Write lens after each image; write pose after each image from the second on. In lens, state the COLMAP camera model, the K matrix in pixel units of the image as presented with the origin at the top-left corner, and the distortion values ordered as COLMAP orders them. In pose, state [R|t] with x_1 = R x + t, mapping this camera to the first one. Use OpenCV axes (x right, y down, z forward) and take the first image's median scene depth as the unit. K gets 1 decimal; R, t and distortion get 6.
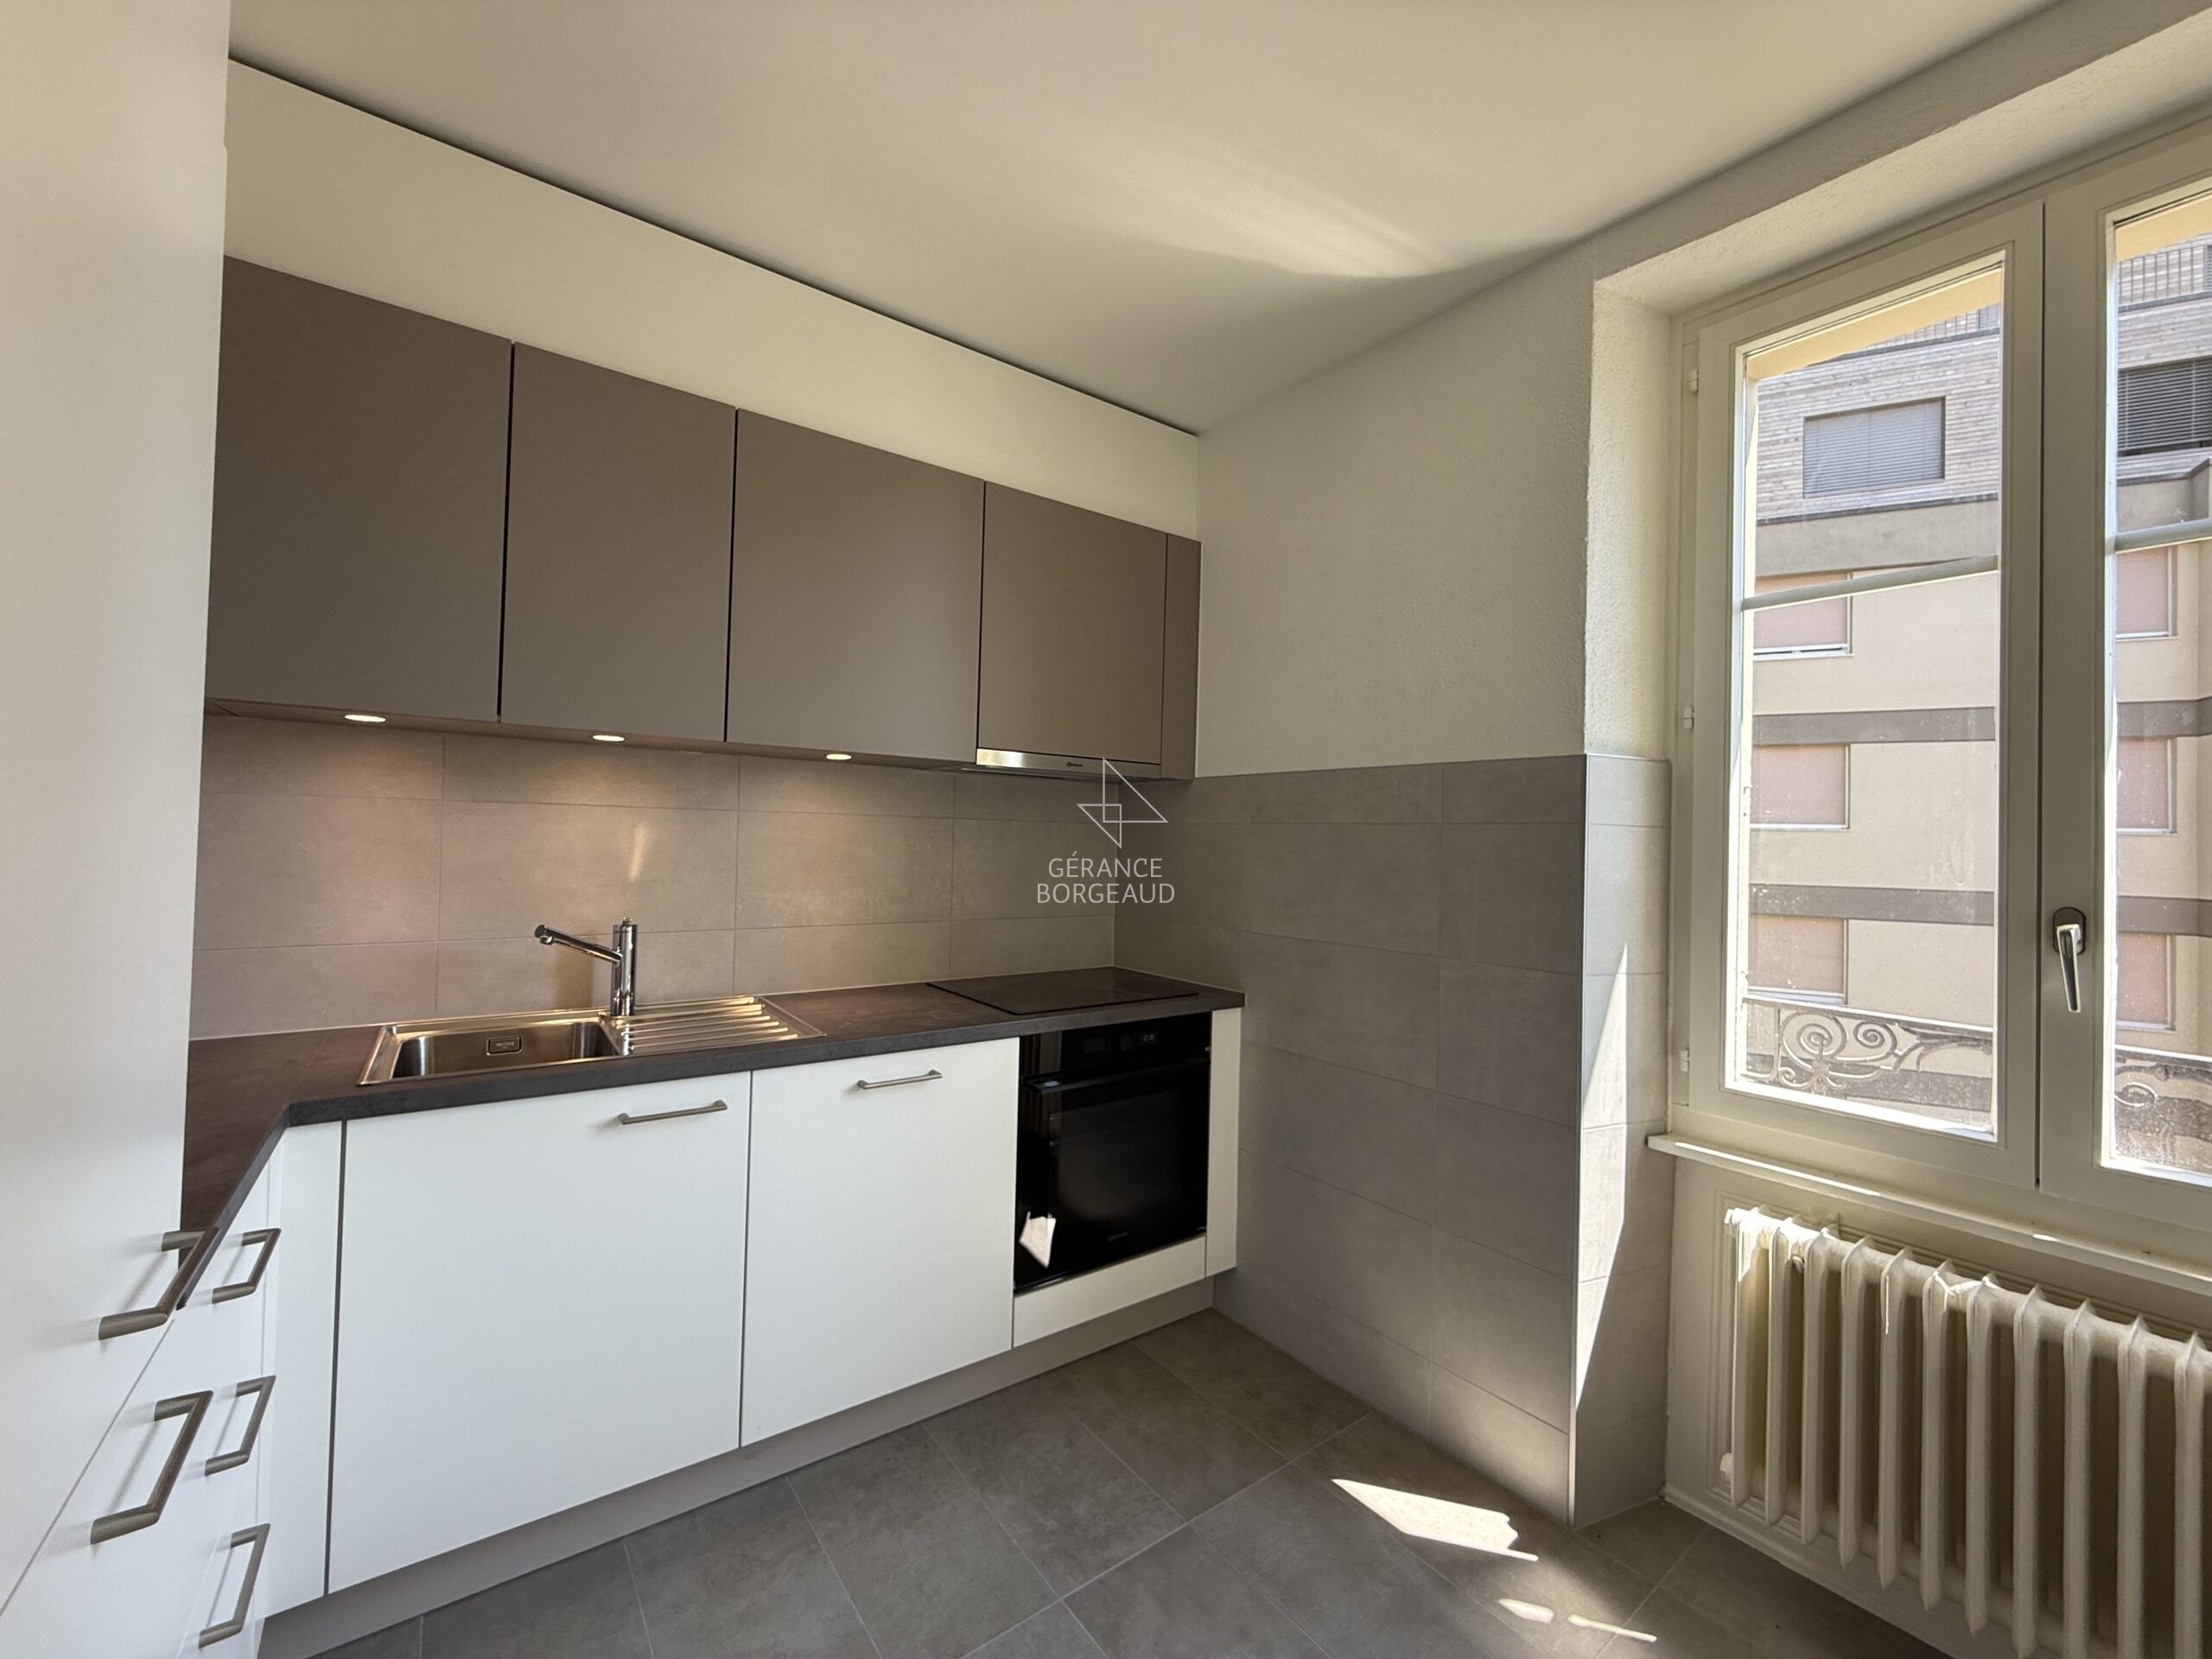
lens RADIAL K [[879.6, 0, 1103.3], [0, 879.6, 827.5], [0, 0, 1]] dist [-0.009616, 0.001100]
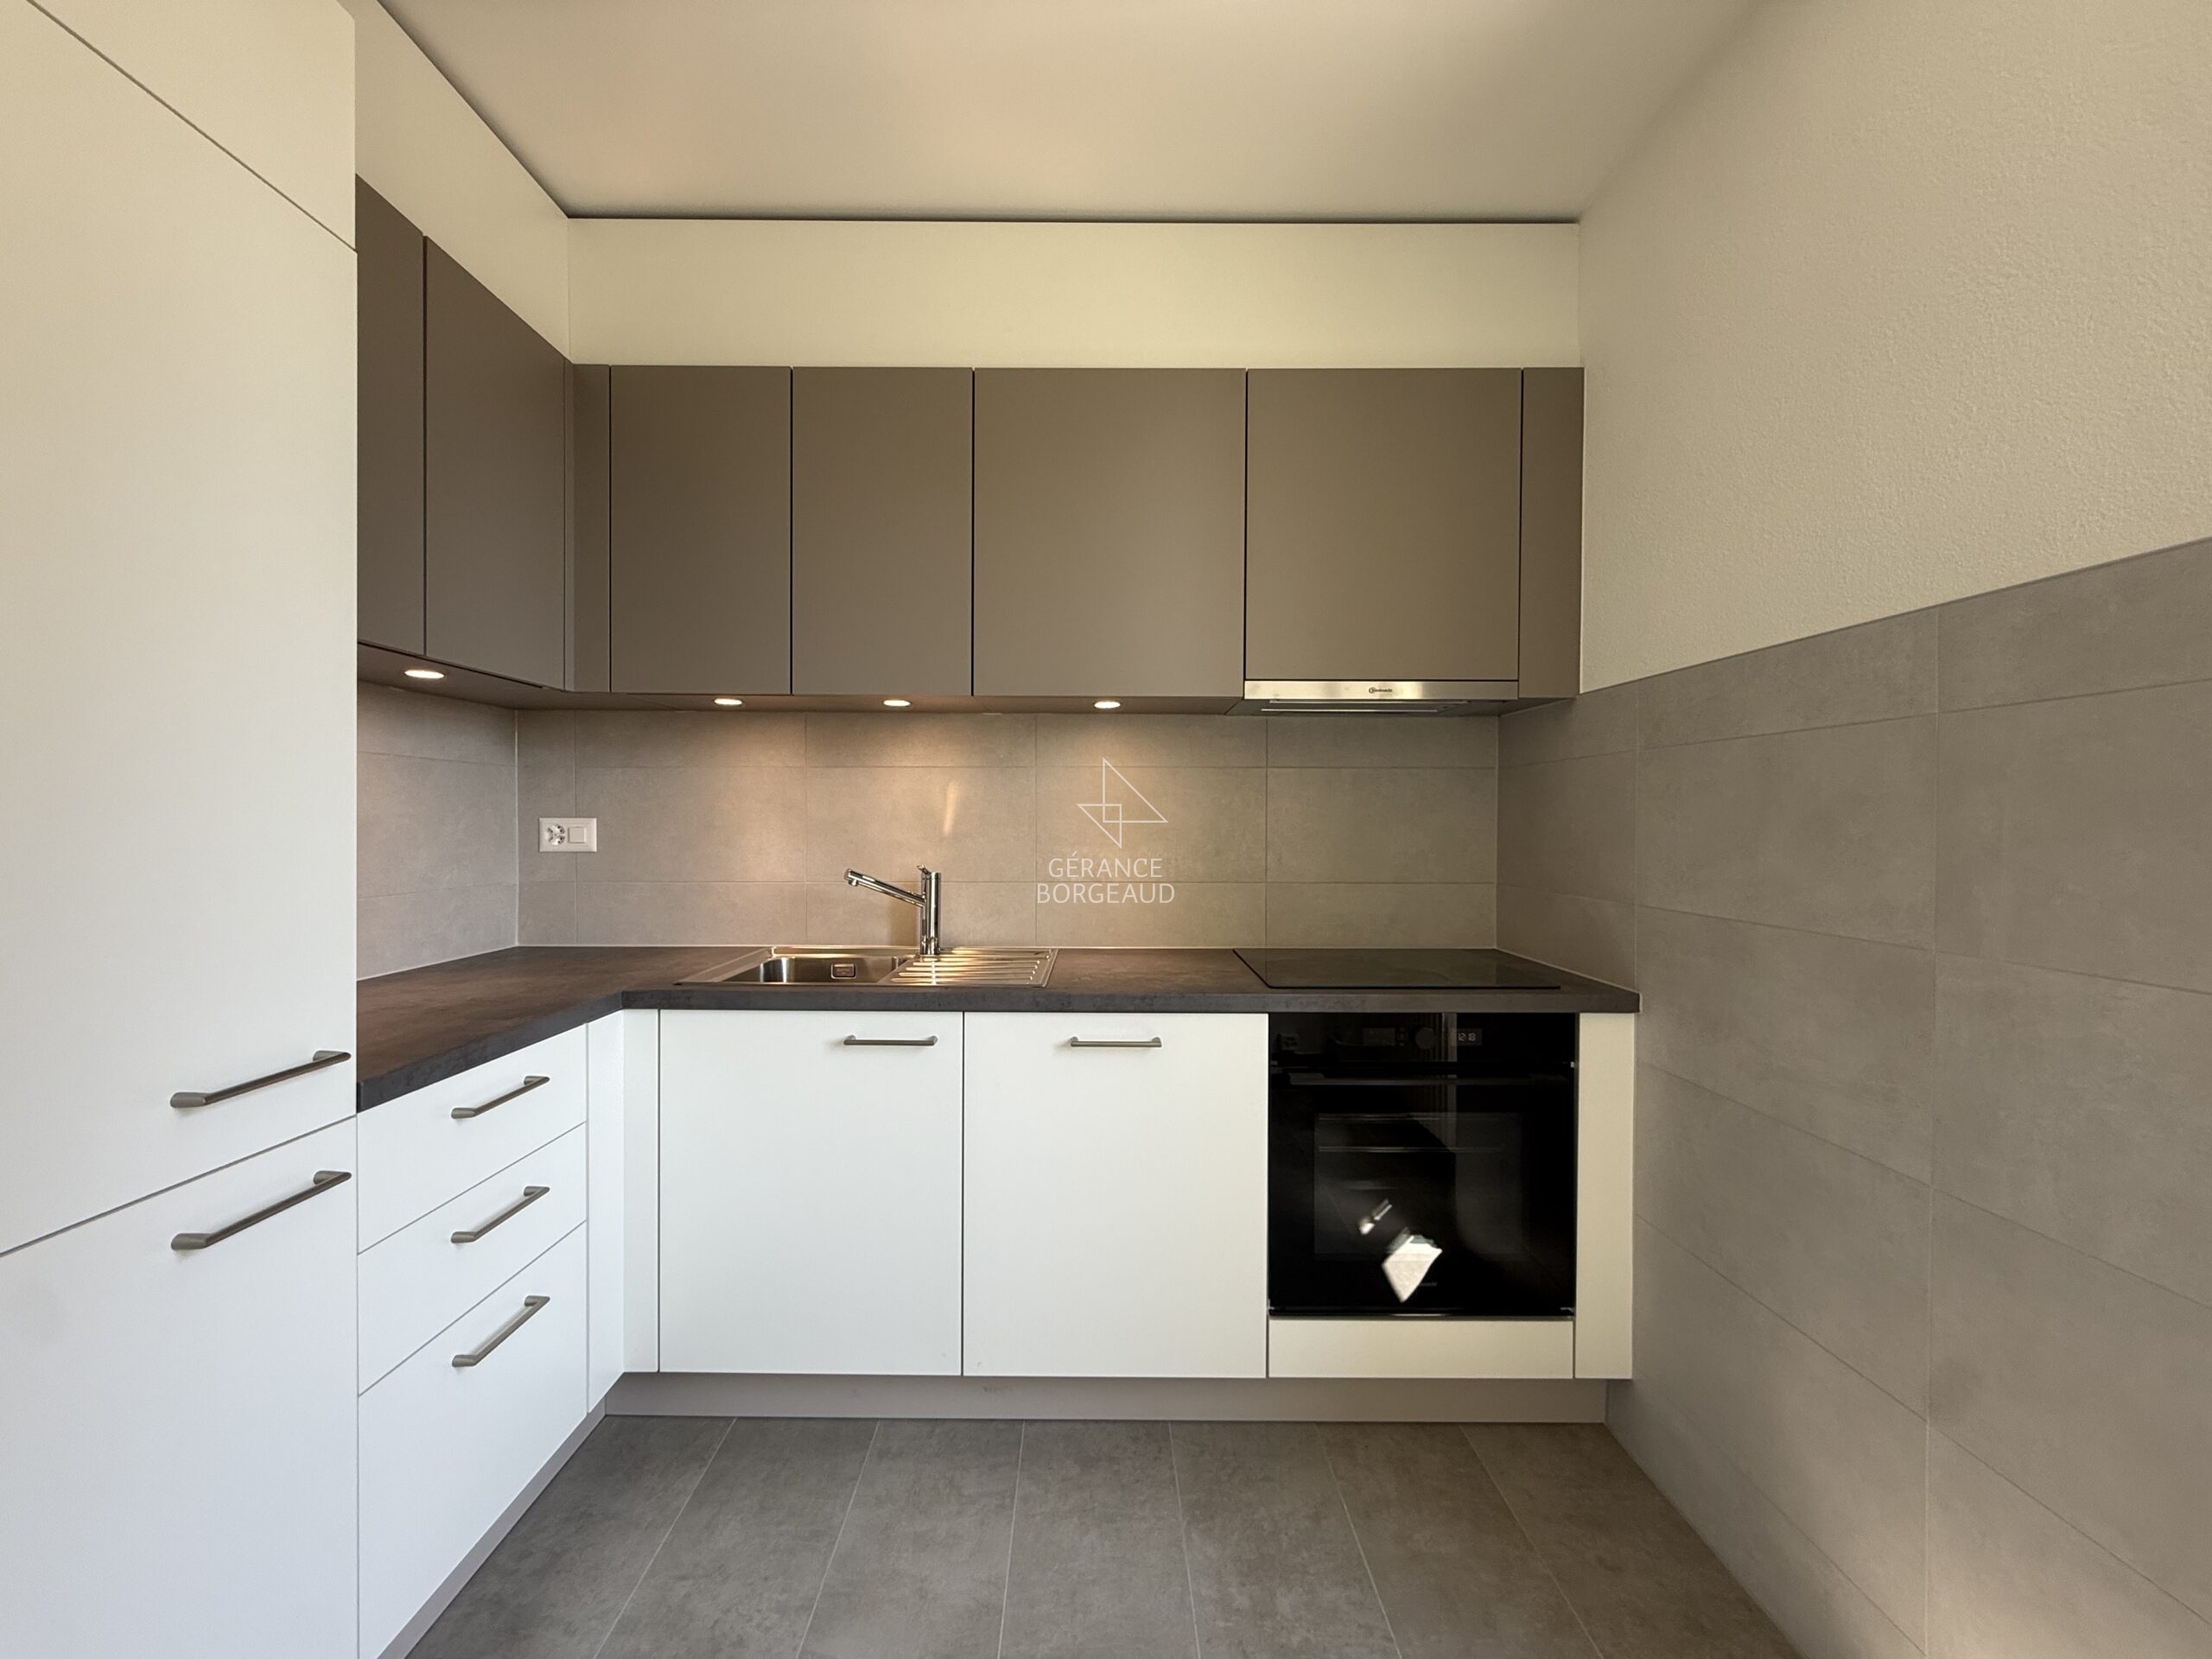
lens RADIAL K [[879.6, 0, 1102.0], [0, 879.6, 828.5], [0, 0, 1]] dist [-0.009616, 0.001100]
pose [[0.806001, -0.015268, -0.591717, 0.278149], [0.025641, 0.999629, 0.009133, 0.048966], [0.591358, -0.022533, 0.806094, 0.230653]]
